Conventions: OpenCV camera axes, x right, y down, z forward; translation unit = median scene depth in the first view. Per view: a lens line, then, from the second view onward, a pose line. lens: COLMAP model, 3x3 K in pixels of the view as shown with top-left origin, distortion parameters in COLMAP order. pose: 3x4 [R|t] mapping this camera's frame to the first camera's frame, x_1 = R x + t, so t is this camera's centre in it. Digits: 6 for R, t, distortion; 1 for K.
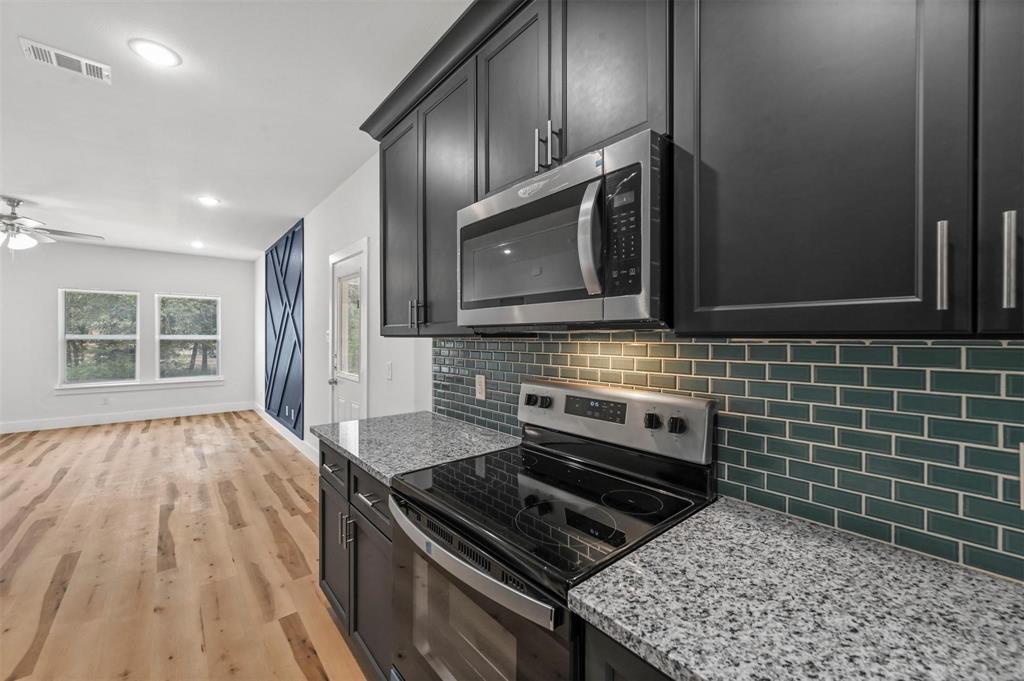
lens RADIAL K [[405.3, 0, 507.3], [0, 405.3, 334.9], [0, 0, 1]] dist [-0.002430, 0.001202]
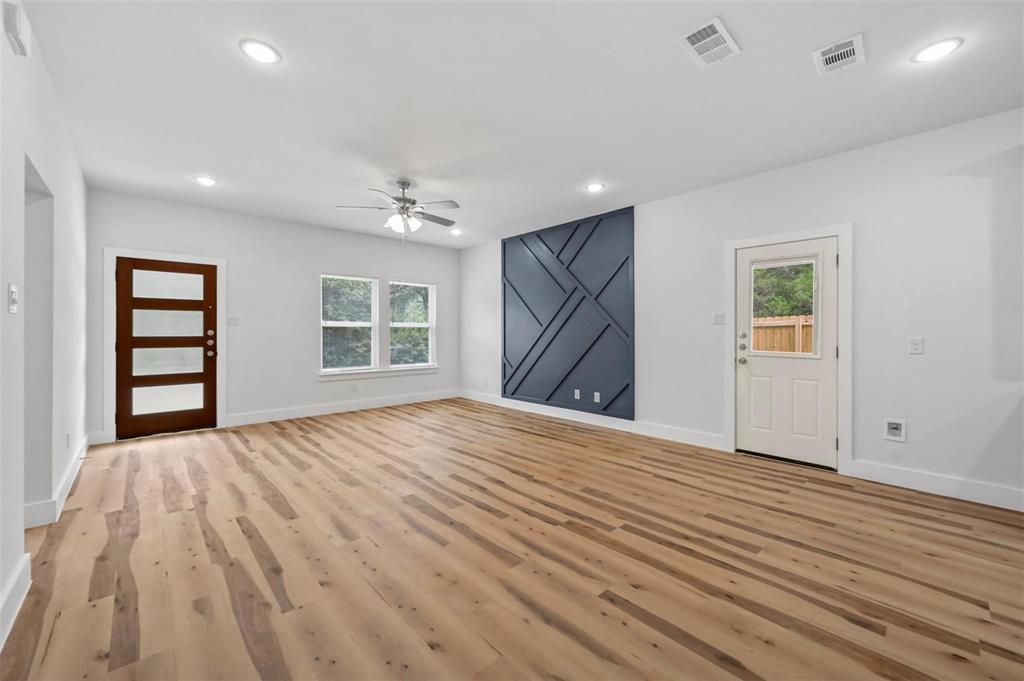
lens RADIAL K [[405.3, 0, 511.1], [0, 405.3, 331.9], [0, 0, 1]] dist [-0.002430, 0.001202]
pose [[0.998998, 0.001312, 0.044737, -1.892425], [-0.001399, 0.999997, 0.001909, 0.064798], [-0.044734, -0.001970, 0.998997, -0.047052]]
